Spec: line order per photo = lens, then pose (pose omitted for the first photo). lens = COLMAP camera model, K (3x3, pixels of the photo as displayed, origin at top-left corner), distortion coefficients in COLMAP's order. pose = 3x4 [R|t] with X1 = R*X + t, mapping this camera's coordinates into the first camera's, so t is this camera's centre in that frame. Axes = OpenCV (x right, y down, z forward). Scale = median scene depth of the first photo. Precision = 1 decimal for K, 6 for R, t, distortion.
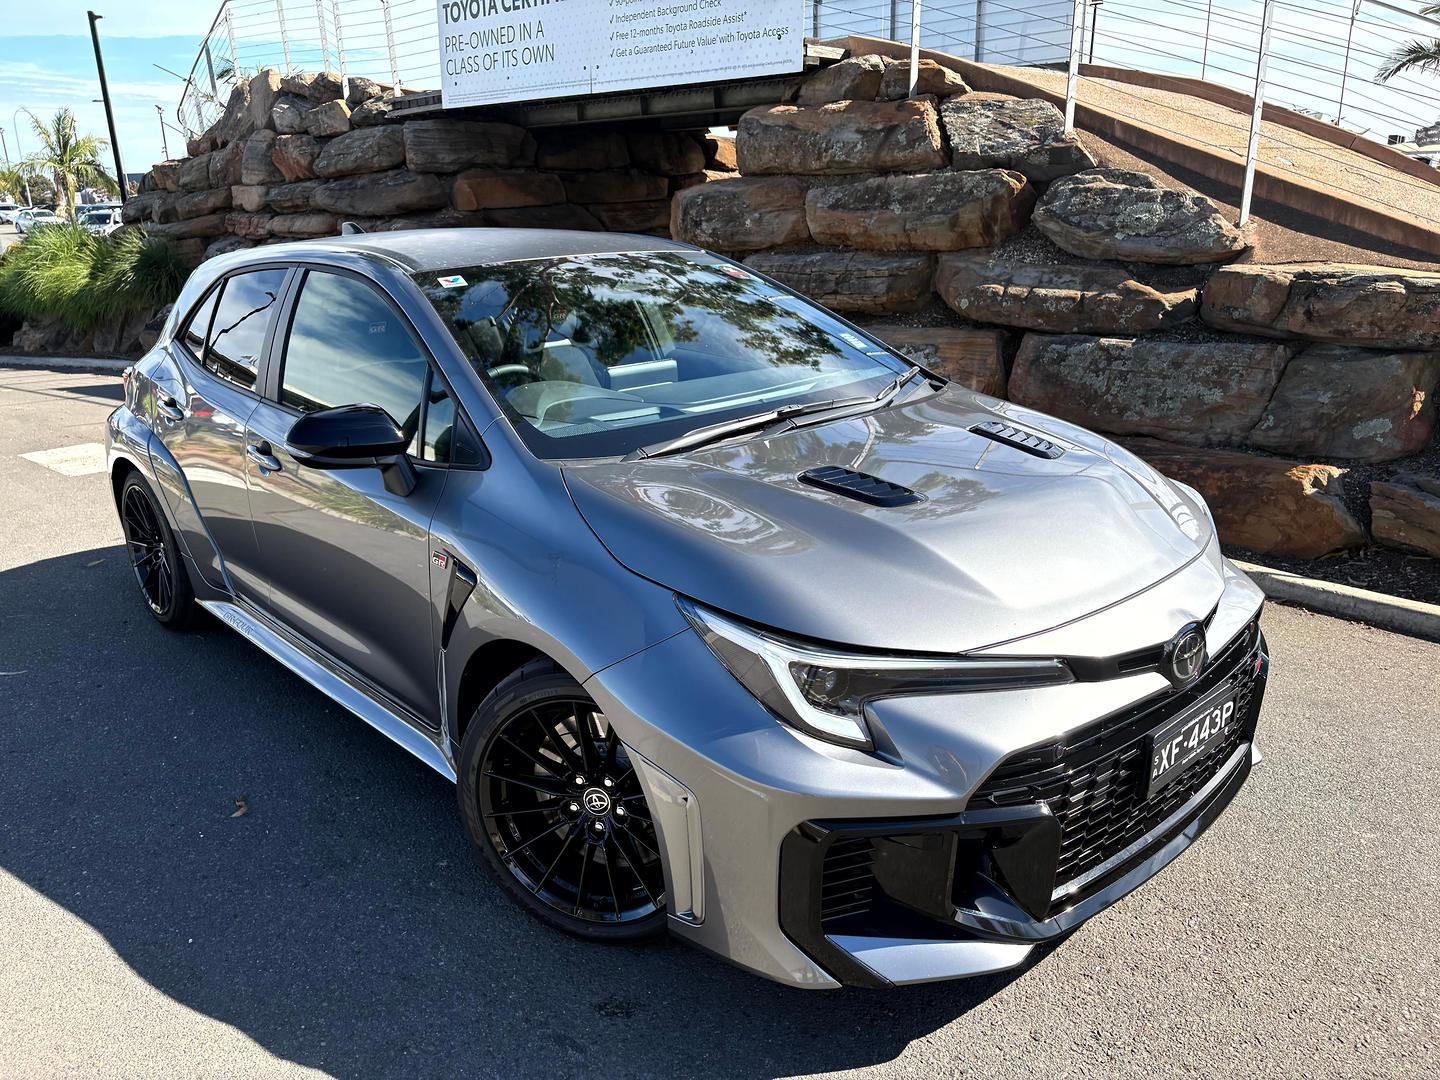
lens RADIAL K [[1091.5, 0, 723.9], [0, 1091.5, 533.3], [0, 0, 1]] dist [0.046765, -0.050968]
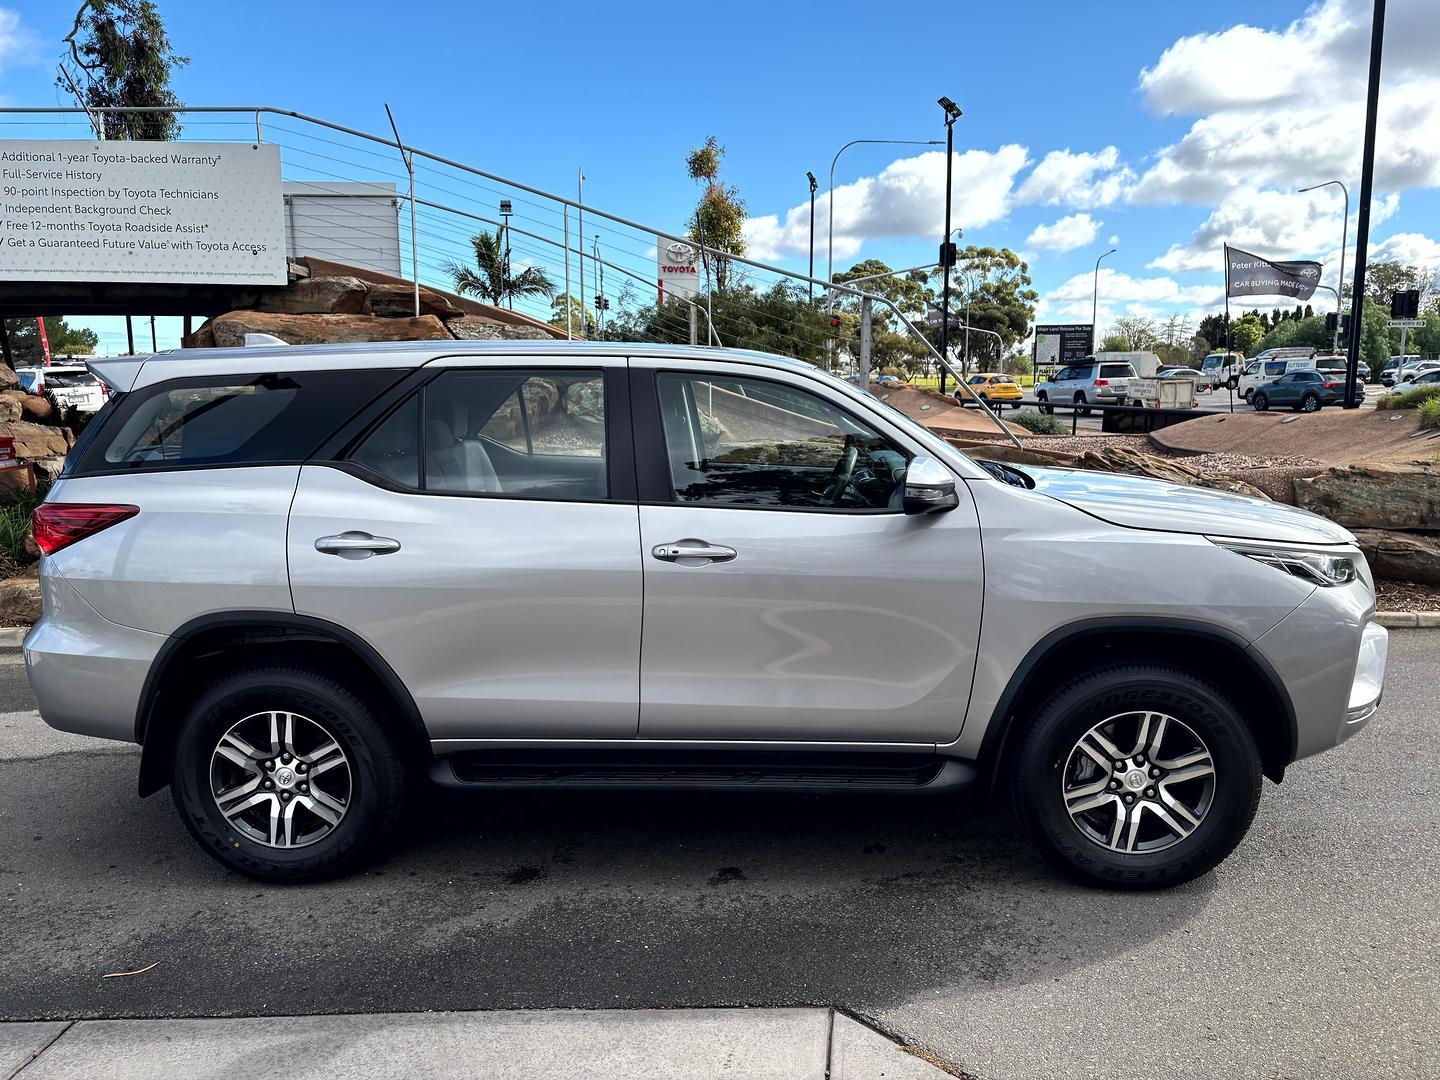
lens RADIAL K [[1091.5, 0, 730.8], [0, 1091.5, 547.6], [0, 0, 1]] dist [0.046765, -0.050968]
pose [[0.662580, -0.102044, 0.742007, -0.490452], [0.214153, 0.975128, -0.057126, -0.006630], [-0.717723, 0.196754, 0.667953, -0.000960]]
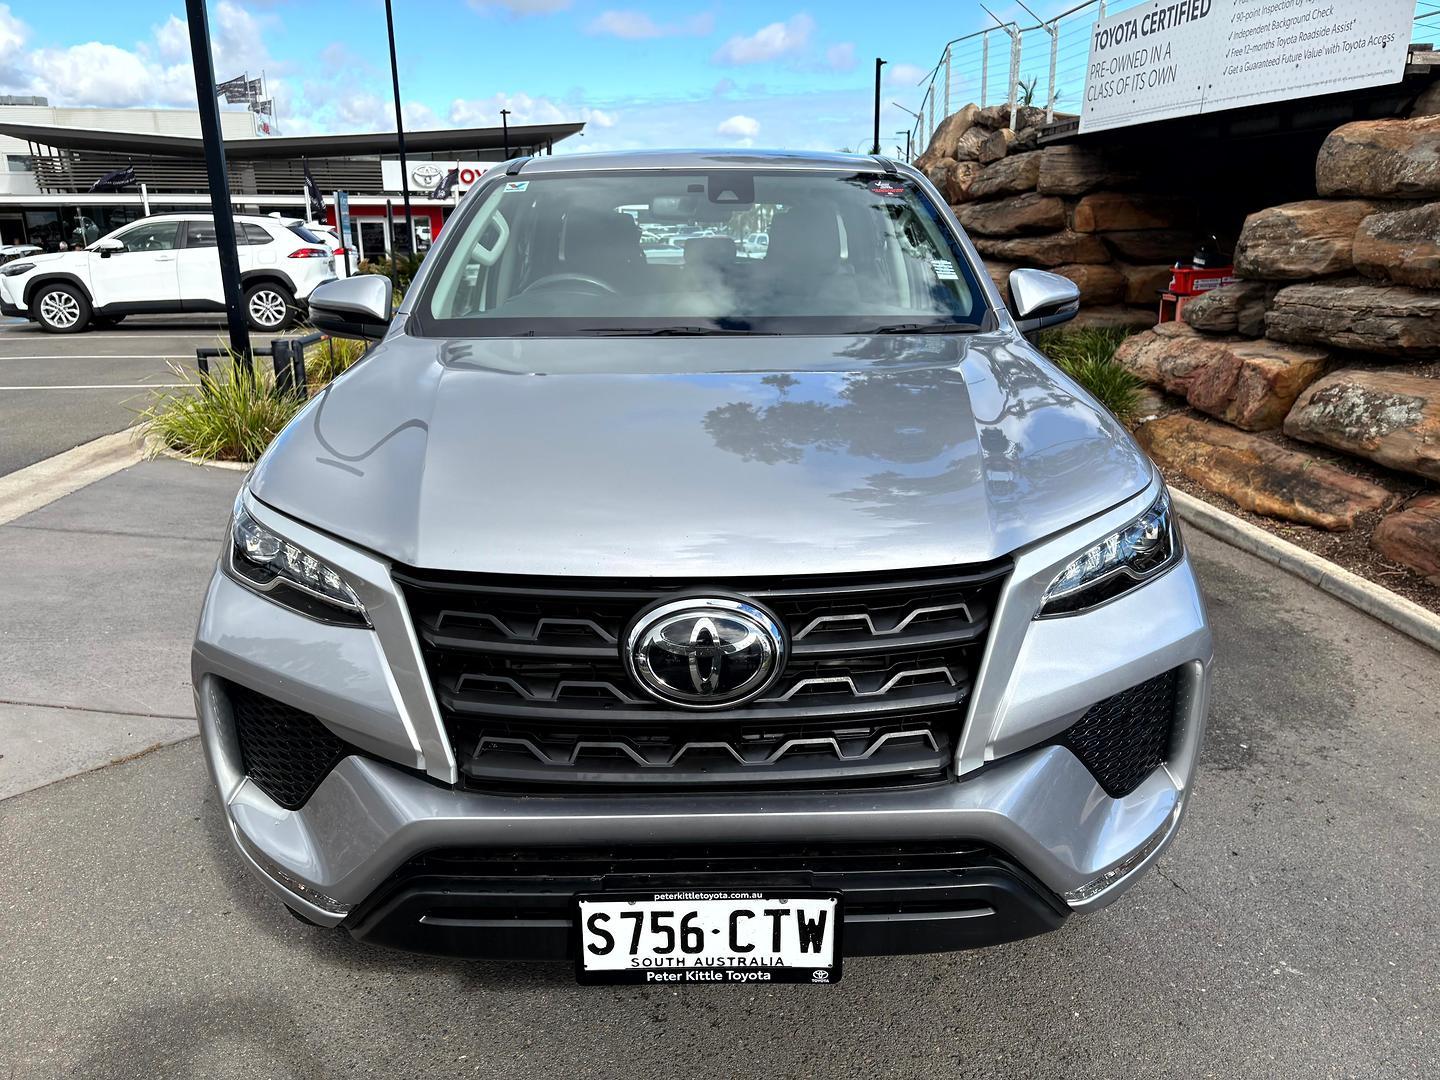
lens RADIAL K [[1091.5, 0, 723.0], [0, 1091.5, 538.9], [0, 0, 1]] dist [0.046765, -0.050968]
pose [[0.783799, 0.188975, -0.591564, 0.242012], [-0.195988, 0.979167, 0.053120, -0.005001], [0.589278, 0.074304, 0.804506, 0.002734]]
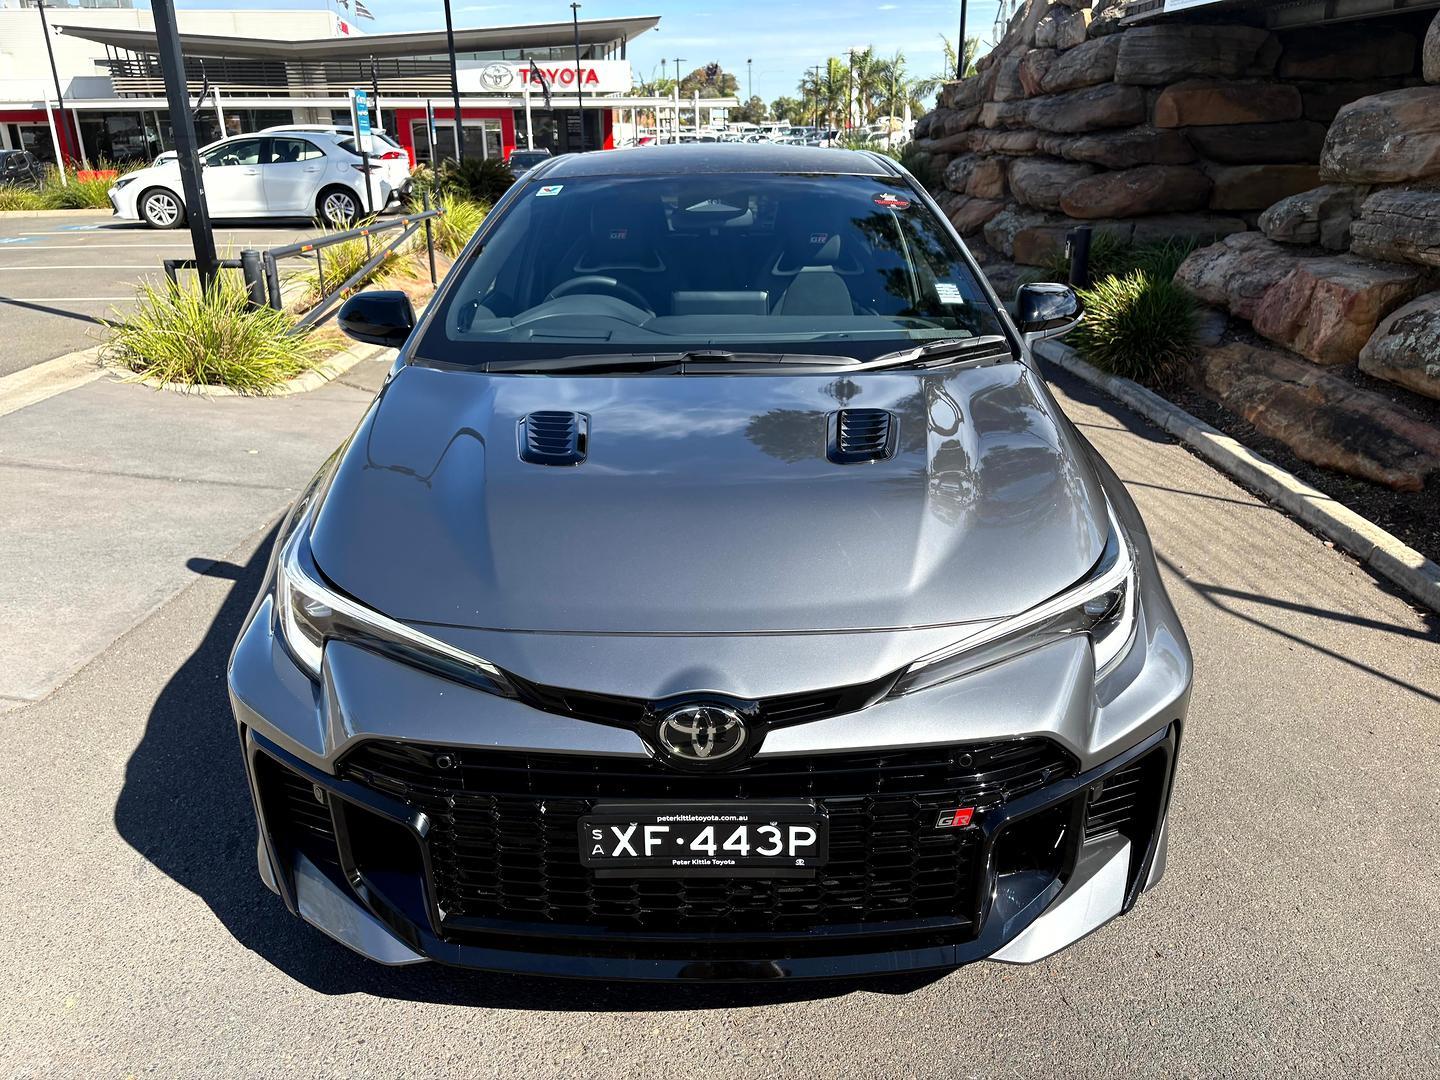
lens RADIAL K [[1091.5, 0, 715.6], [0, 1091.5, 541.5], [0, 0, 1]] dist [0.046765, -0.050968]
pose [[0.723575, 0.256368, -0.640870, 0.250349], [-0.208565, 0.966272, 0.151058, -0.037036], [0.657982, 0.024361, 0.752640, 0.122763]]
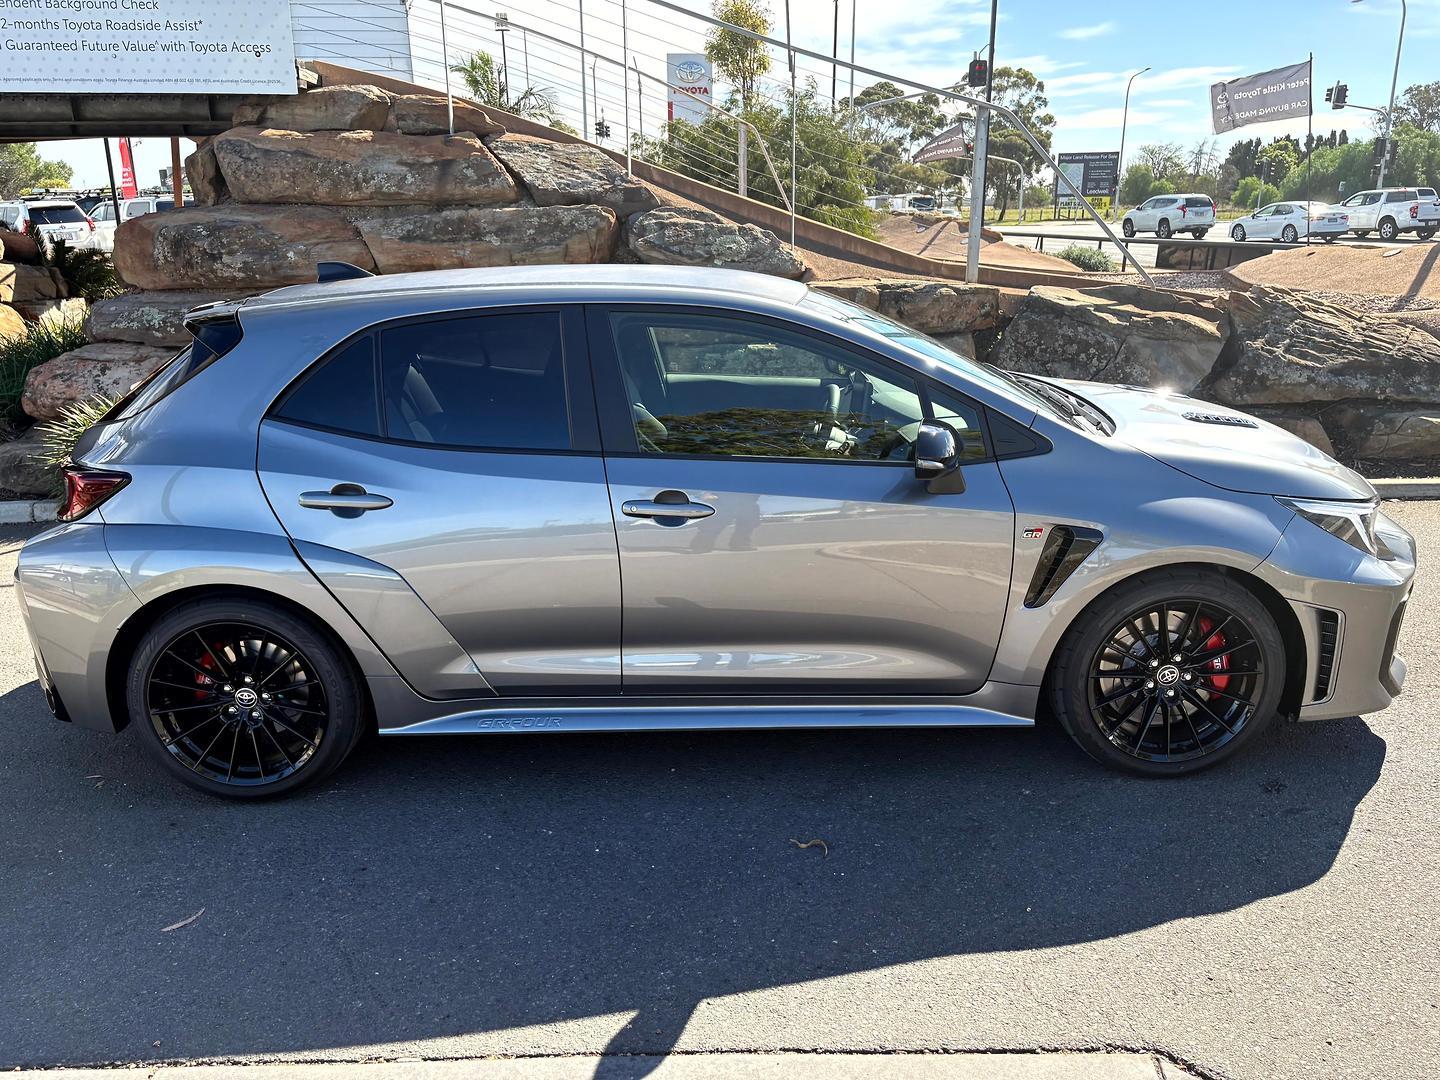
lens RADIAL K [[1091.5, 0, 709.5], [0, 1091.5, 543.9], [0, 0, 1]] dist [0.046765, -0.050968]
pose [[0.671260, -0.204226, 0.712532, -0.452756], [0.215927, 0.973479, 0.075598, -0.044035], [-0.709073, 0.103109, 0.697555, 0.139238]]
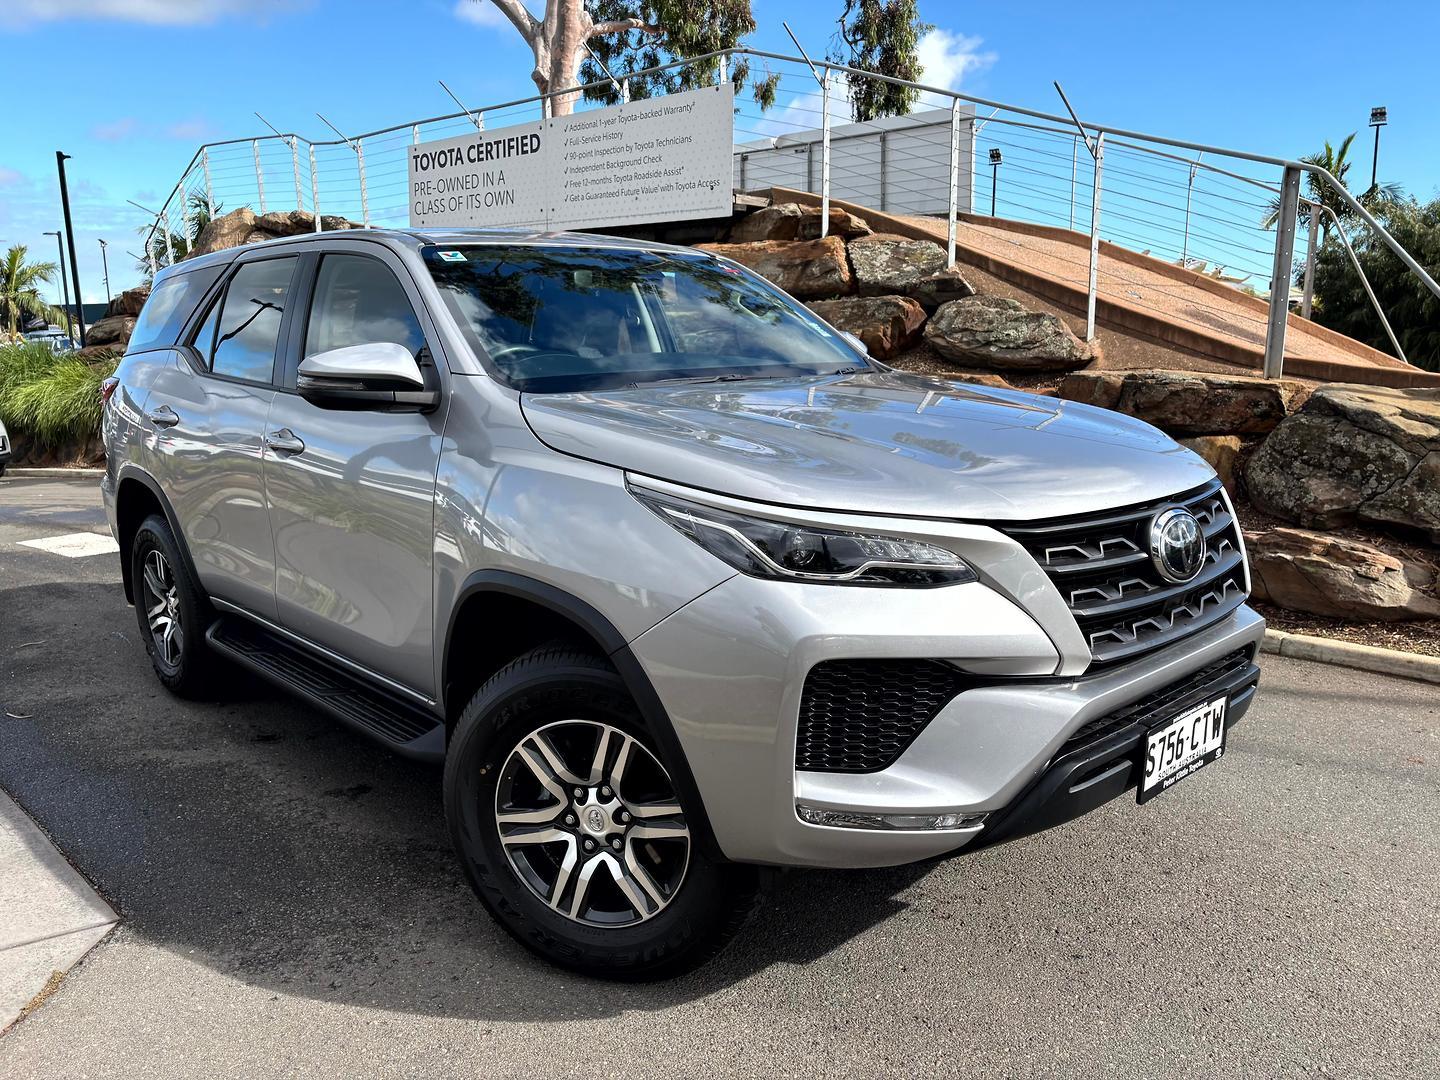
lens RADIAL K [[1091.5, 0, 719.7], [0, 1091.5, 534.9], [0, 0, 1]] dist [0.046765, -0.050968]
pose [[0.998344, -0.002580, 0.057461, -0.010328], [0.009198, 0.993300, -0.115198, 0.055493], [-0.056778, 0.115536, 0.991679, -0.126655]]
